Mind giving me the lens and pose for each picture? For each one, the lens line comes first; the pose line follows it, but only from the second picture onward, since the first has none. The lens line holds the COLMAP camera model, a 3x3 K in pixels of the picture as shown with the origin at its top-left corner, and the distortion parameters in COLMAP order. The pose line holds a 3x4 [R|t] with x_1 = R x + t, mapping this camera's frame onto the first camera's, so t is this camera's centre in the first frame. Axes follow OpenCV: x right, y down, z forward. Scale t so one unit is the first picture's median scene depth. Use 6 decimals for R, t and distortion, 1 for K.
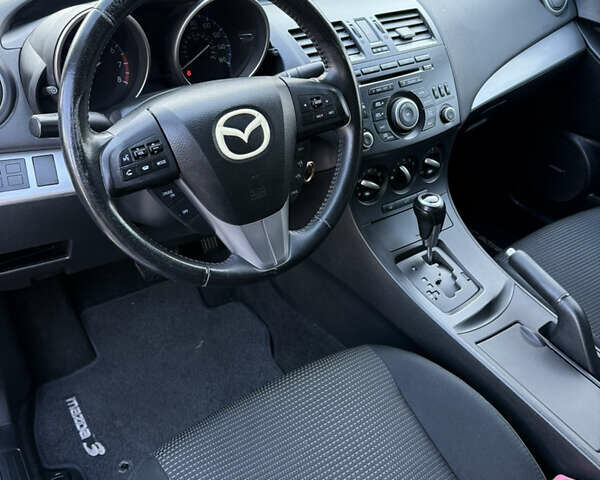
lens RADIAL K [[555.8, 0, 300.0], [0, 555.8, 240.0], [0, 0, 1]] dist [0.063902, -0.008184]
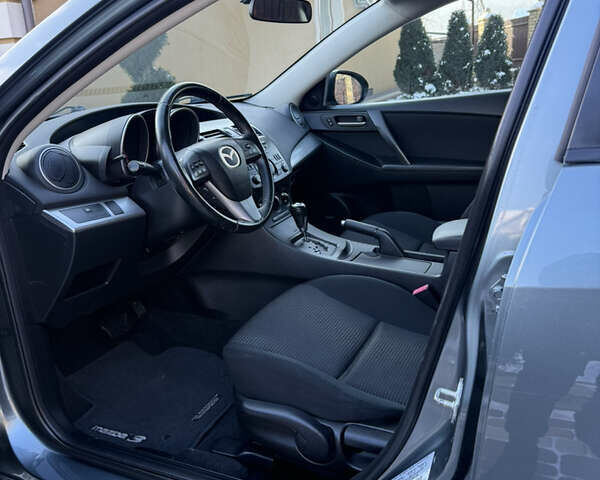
lens RADIAL K [[555.8, 0, 300.0], [0, 555.8, 240.0], [0, 0, 1]] dist [0.063902, -0.008184]
pose [[0.852848, -0.223999, 0.471672, -0.619798], [0.368660, 0.898016, -0.240117, 0.454092], [-0.369783, 0.378670, 0.848451, -0.485750]]
